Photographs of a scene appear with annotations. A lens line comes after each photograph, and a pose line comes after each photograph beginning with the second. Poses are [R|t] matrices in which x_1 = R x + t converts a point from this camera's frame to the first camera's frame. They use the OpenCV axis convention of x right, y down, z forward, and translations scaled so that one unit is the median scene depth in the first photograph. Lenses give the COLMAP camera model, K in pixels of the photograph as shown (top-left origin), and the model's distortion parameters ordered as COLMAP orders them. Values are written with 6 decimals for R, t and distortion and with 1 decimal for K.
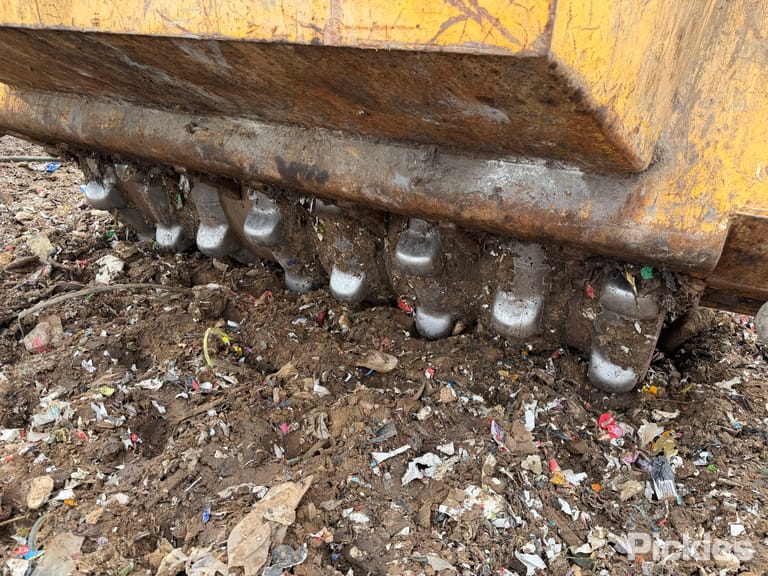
lens RADIAL K [[536.9, 0, 399.7], [0, 536.9, 298.9], [0, 0, 1]] dist [0.166472, -0.300548]
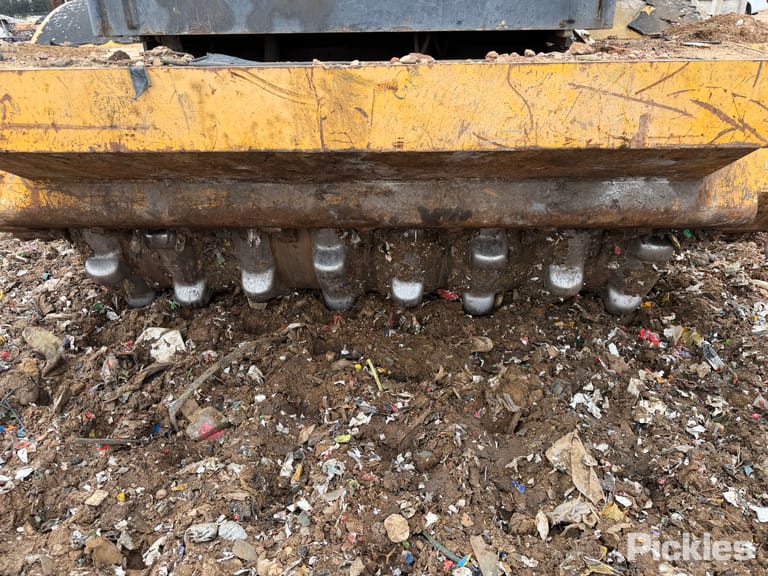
lens RADIAL K [[538.1, 0, 385.8], [0, 538.1, 287.1], [0, 0, 1]] dist [0.065183, -0.089405]
pose [[0.888207, -0.268133, 0.373086, -0.831801], [0.246729, 0.963381, 0.104983, -0.246440], [-0.387574, -0.001196, 0.921838, -0.079585]]
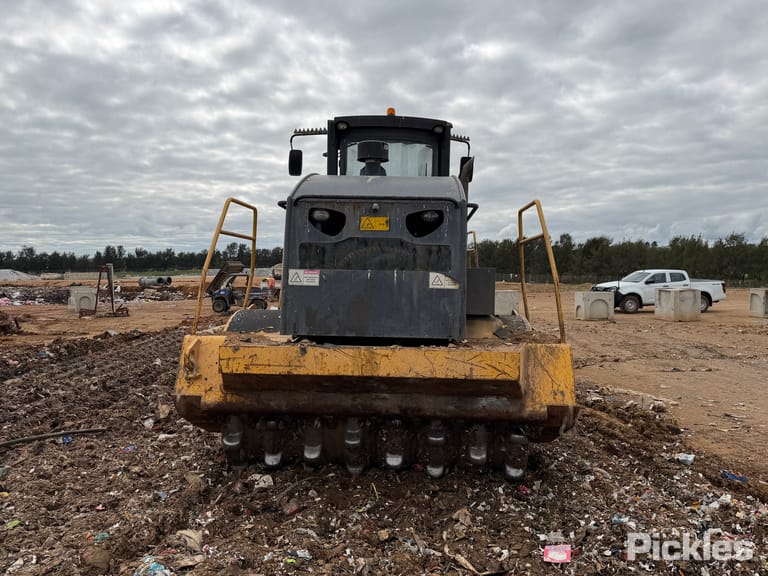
lens RADIAL K [[609.3, 0, 384.6], [0, 609.3, 270.8], [0, 0, 1]] dist [0.106248, -0.104442]
pose [[0.896648, -0.037263, 0.441173, -1.704300], [0.211595, 0.911355, -0.353073, 0.201748], [-0.388908, 0.409932, 0.825049, -1.872628]]
